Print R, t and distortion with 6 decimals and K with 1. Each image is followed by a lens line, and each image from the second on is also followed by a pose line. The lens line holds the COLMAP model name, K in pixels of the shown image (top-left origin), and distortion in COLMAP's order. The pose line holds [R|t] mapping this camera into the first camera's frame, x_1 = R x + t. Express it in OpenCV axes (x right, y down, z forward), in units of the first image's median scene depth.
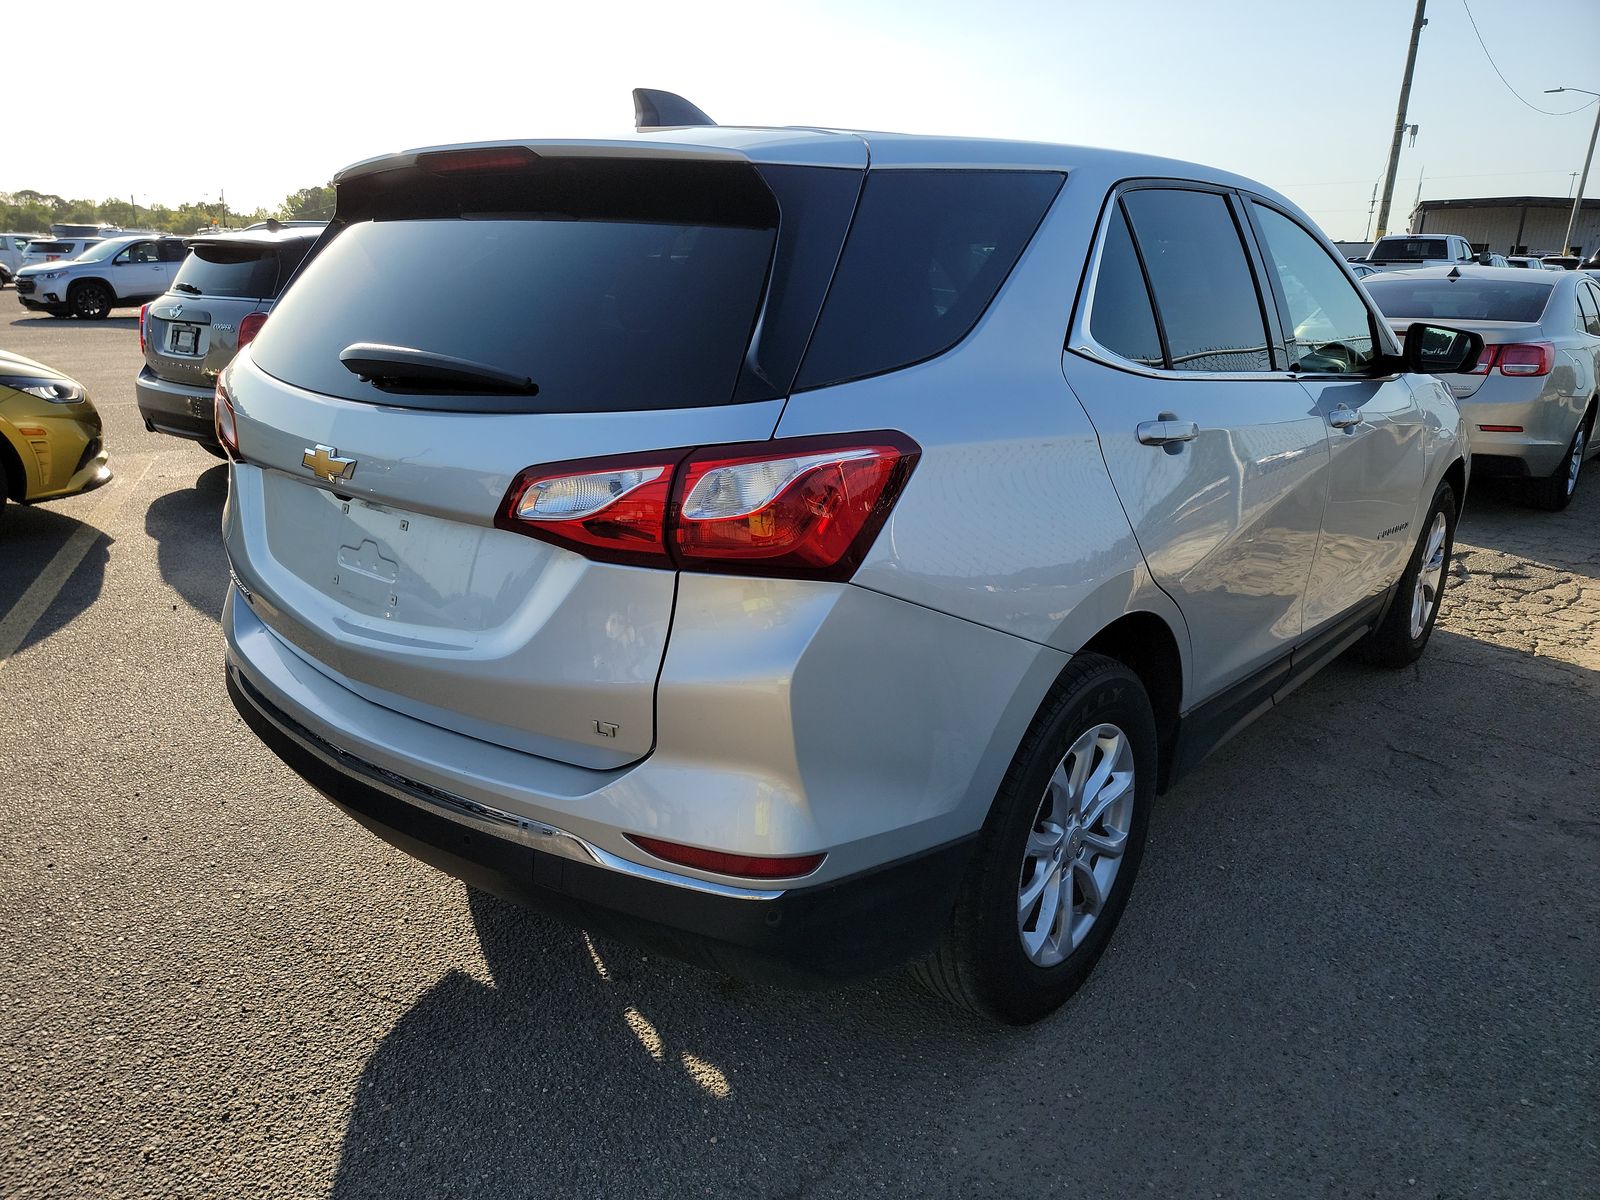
lens RADIAL K [[1112.9, 0, 788.3], [0, 1112.9, 589.9], [0, 0, 1]] dist [0.021214, 0.003898]
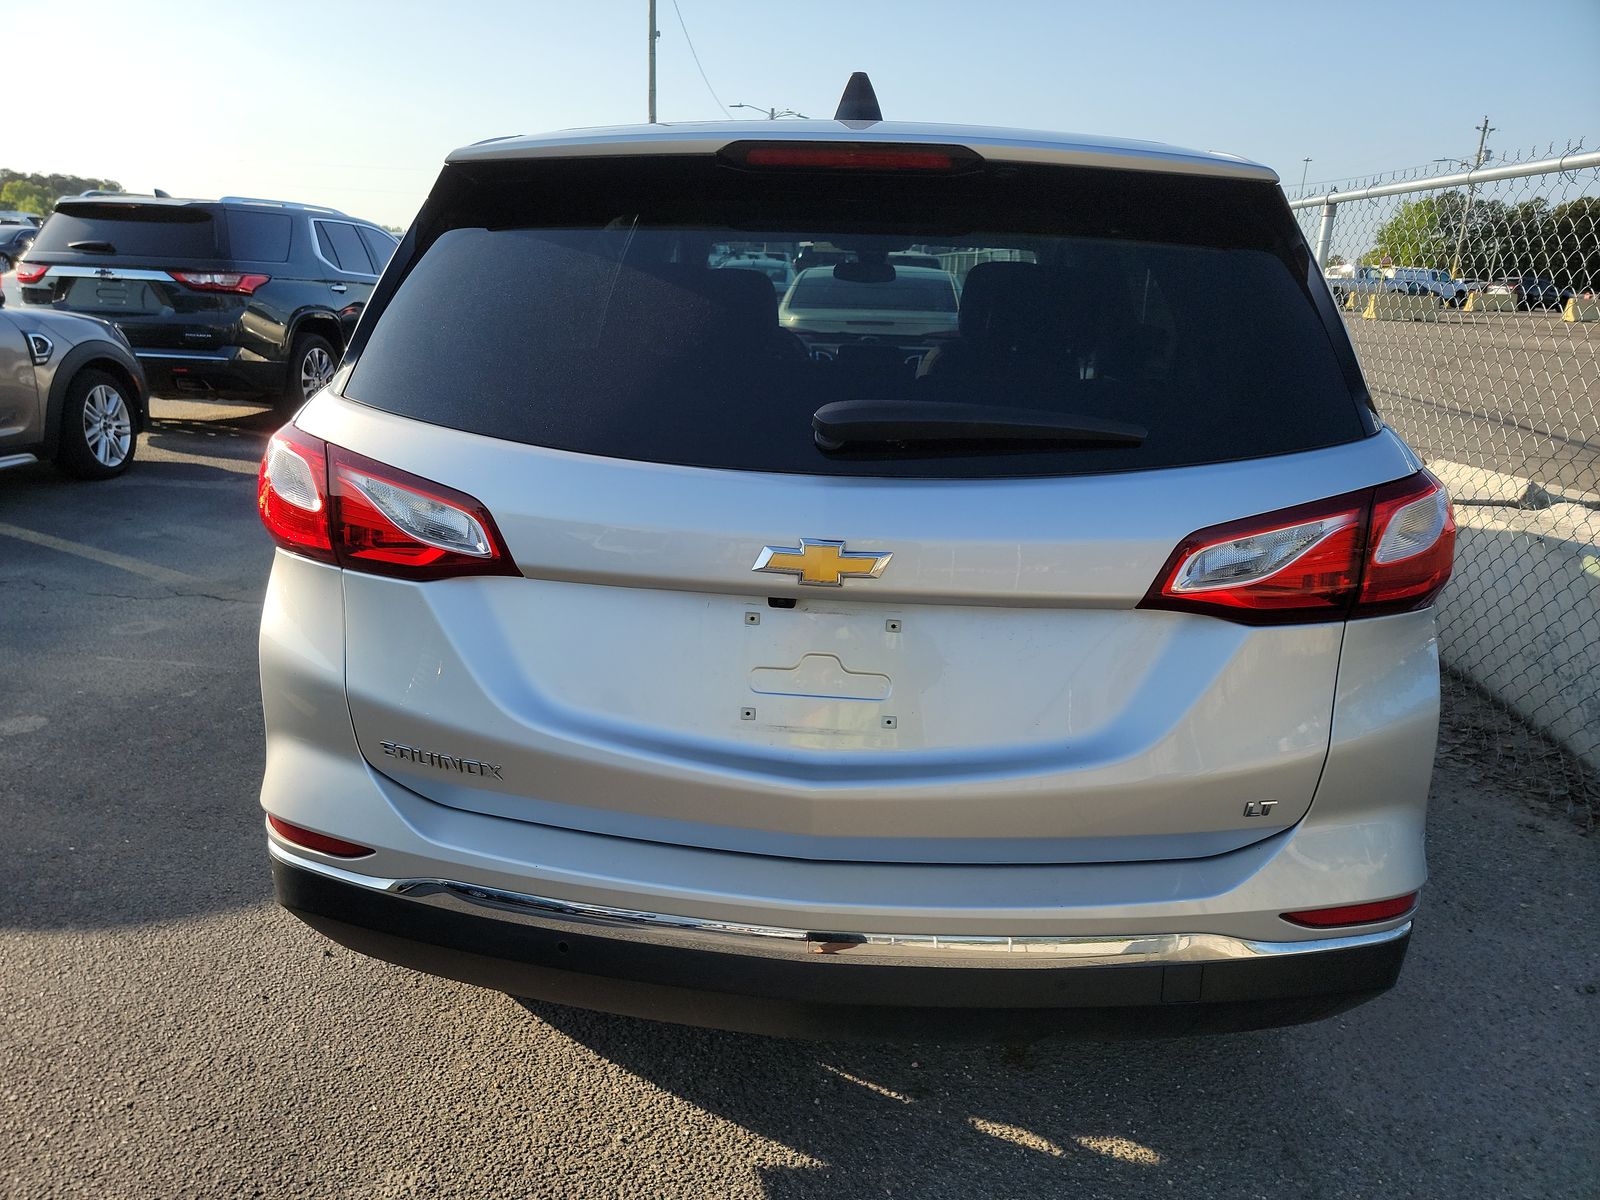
lens RADIAL K [[1112.9, 0, 799.9], [0, 1112.9, 607.7], [0, 0, 1]] dist [0.021214, 0.003898]
pose [[0.831914, -0.174973, 0.526596, -0.682776], [0.162095, 0.984221, 0.070951, -0.118802], [-0.530701, 0.026333, 0.847150, 0.317280]]
